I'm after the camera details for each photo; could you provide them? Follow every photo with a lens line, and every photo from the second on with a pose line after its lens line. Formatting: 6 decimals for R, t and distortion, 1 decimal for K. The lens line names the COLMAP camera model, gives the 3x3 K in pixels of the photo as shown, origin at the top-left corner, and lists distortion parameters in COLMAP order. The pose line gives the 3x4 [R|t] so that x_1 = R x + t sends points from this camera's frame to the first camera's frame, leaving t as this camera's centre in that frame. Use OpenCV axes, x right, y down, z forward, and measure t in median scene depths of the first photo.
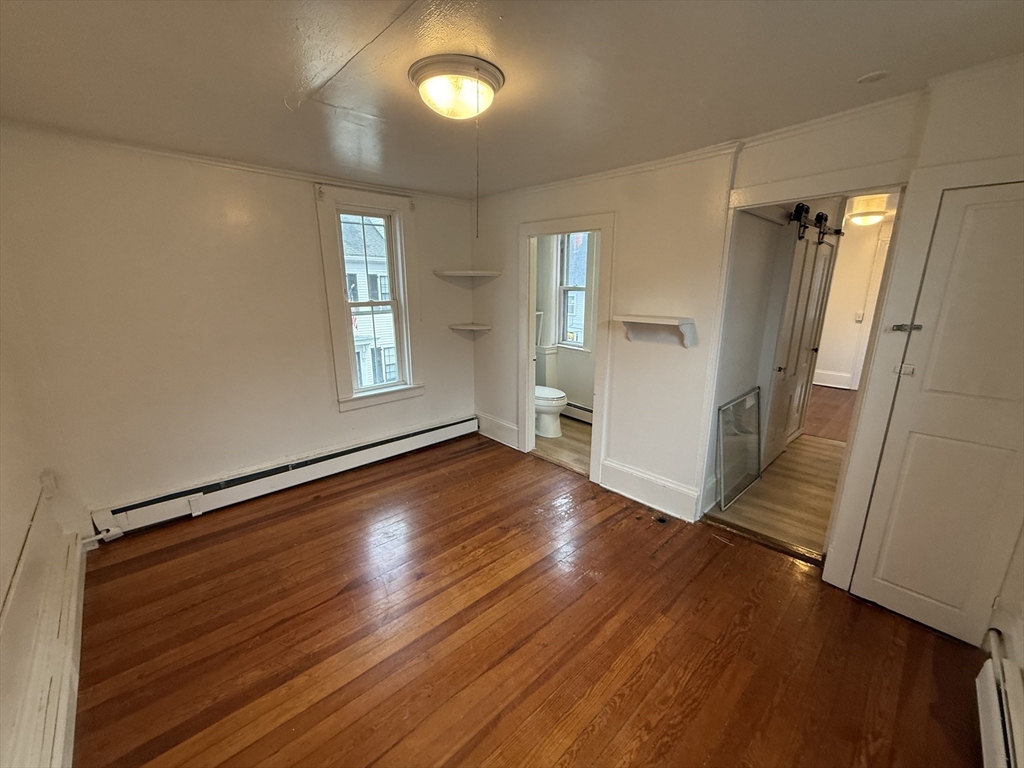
lens RADIAL K [[407.9, 0, 509.5], [0, 407.9, 384.7], [0, 0, 1]] dist [0.001312, -0.000172]
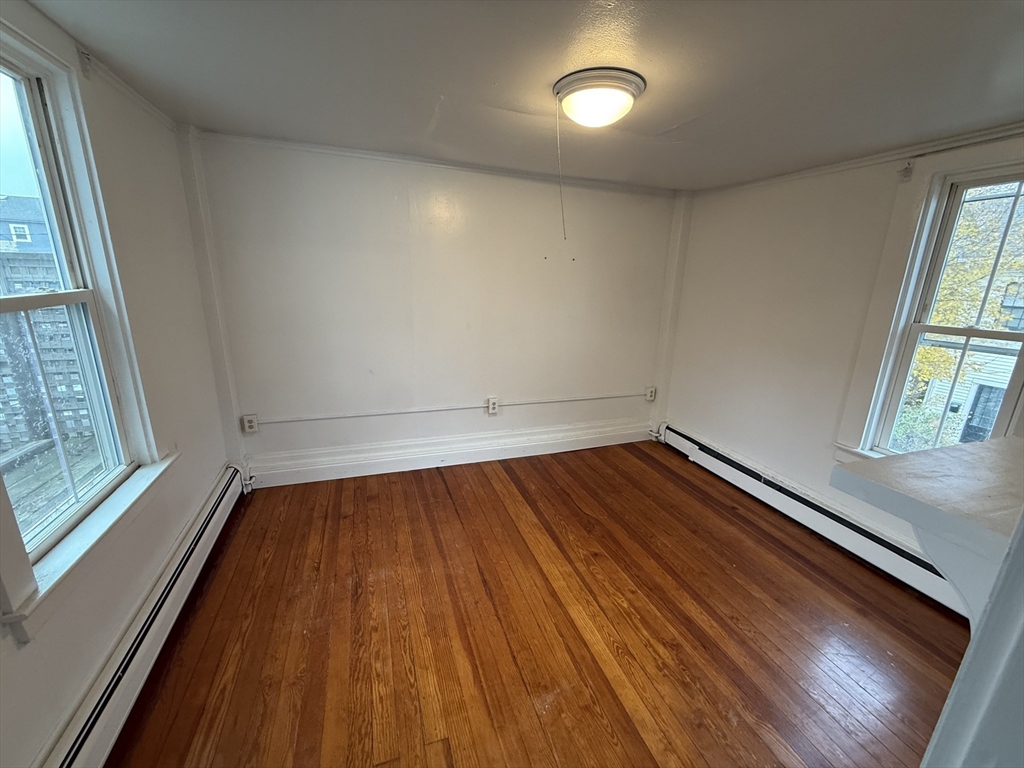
lens RADIAL K [[407.9, 0, 509.5], [0, 407.9, 384.7], [0, 0, 1]] dist [0.001312, -0.000172]
pose [[-0.402332, 0.221233, -0.888361, 0.679708], [-0.252091, 0.906077, 0.339815, -0.233537], [0.880102, 0.360666, -0.308773, 0.893096]]
